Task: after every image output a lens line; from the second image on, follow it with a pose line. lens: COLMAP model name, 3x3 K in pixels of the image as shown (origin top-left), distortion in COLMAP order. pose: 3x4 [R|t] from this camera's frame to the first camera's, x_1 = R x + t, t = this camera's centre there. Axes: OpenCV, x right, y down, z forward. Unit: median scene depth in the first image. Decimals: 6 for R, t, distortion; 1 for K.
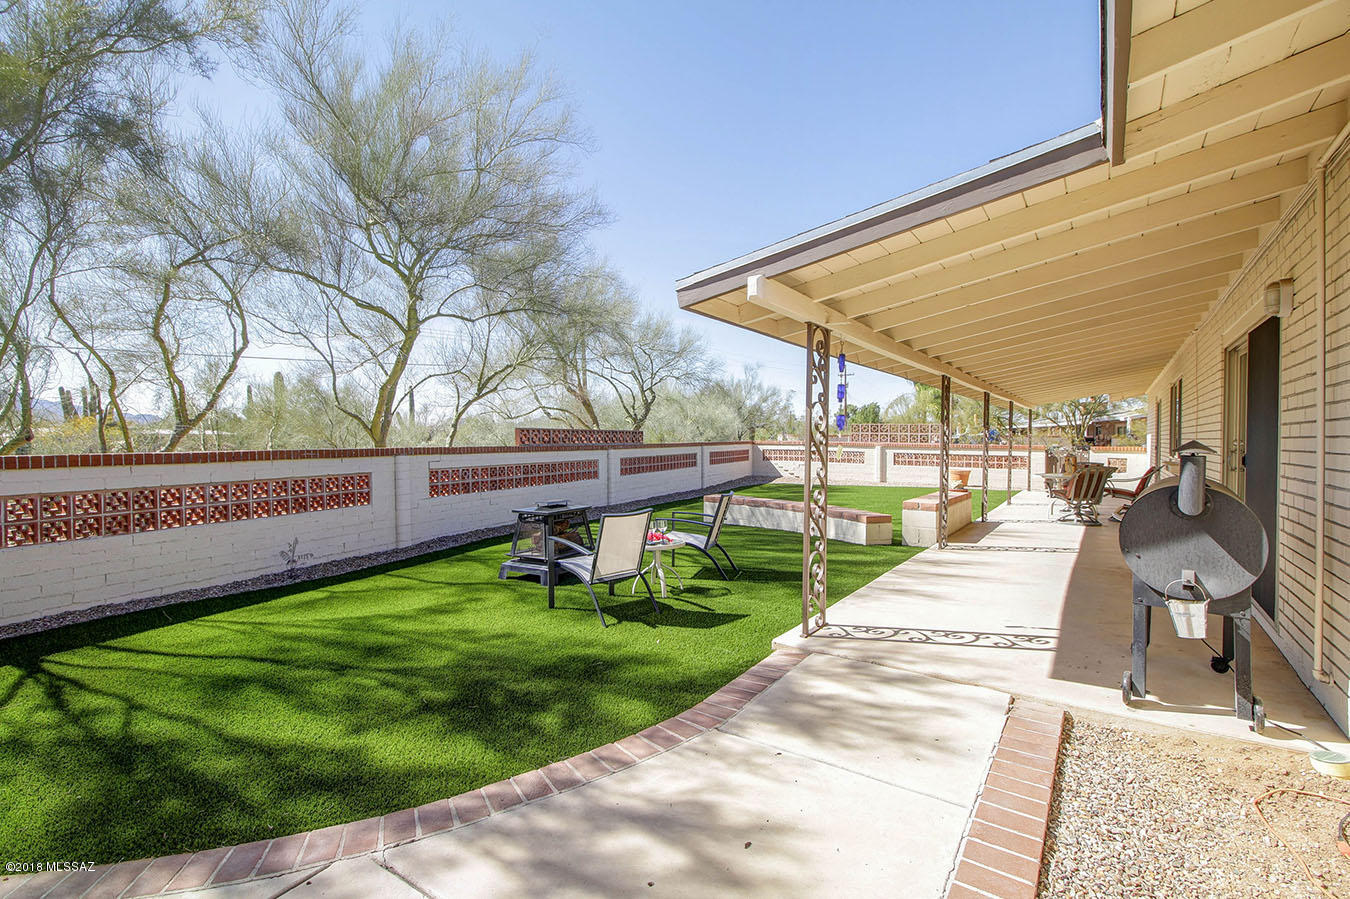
lens RADIAL K [[630.0, 0, 671.3], [0, 630.0, 446.5], [0, 0, 1]] dist [0.010511, -0.000021]
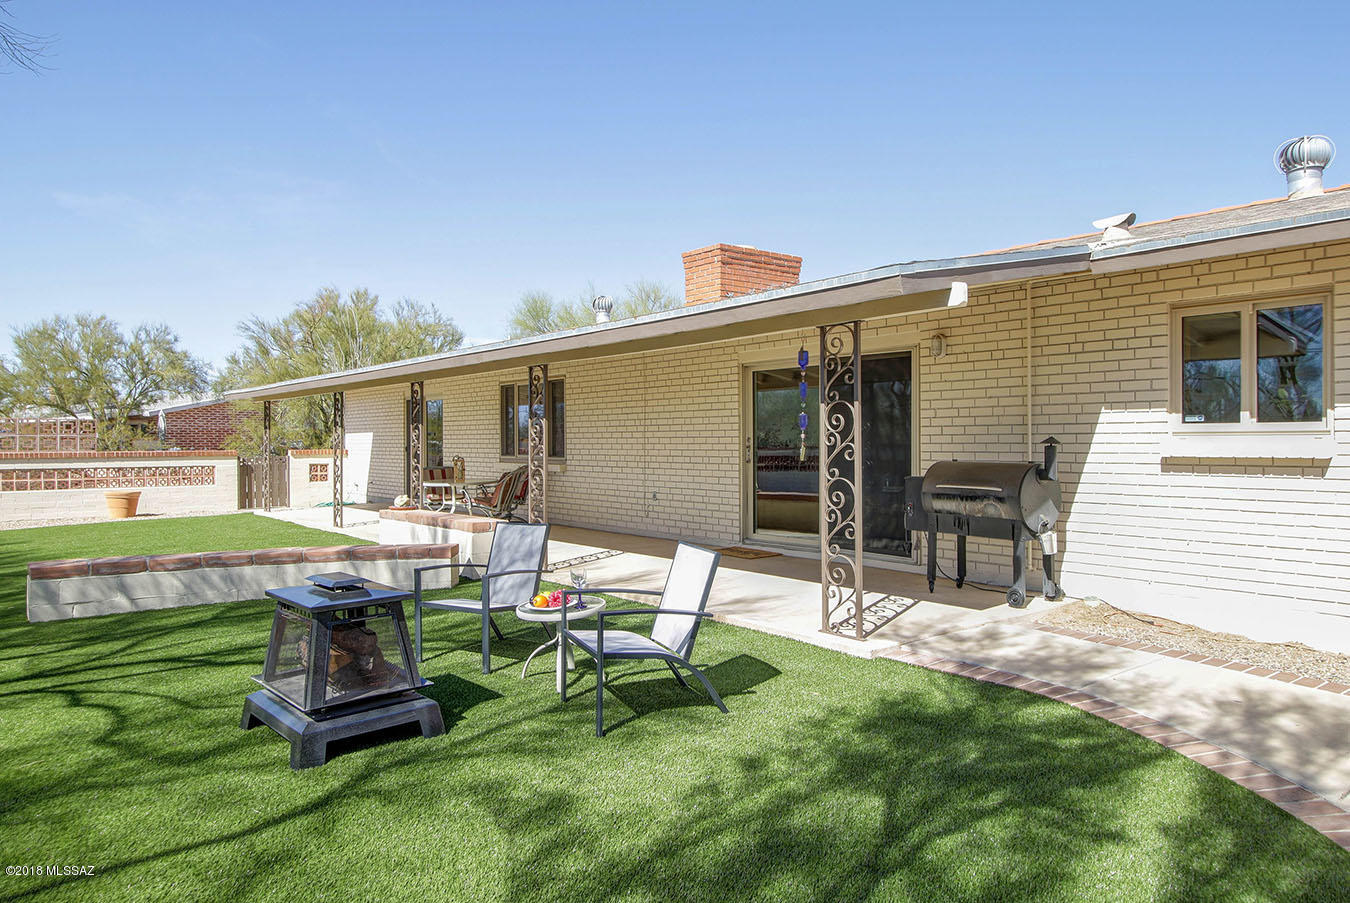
lens RADIAL K [[914.7, 0, 667.9], [0, 914.7, 431.2], [0, 0, 1]] dist [0.004270, -0.000210]
pose [[0.294191, -0.002592, 0.955743, -1.209847], [0.024466, 0.999689, -0.004820, -0.026425], [-0.955433, 0.024802, 0.294163, 0.845395]]
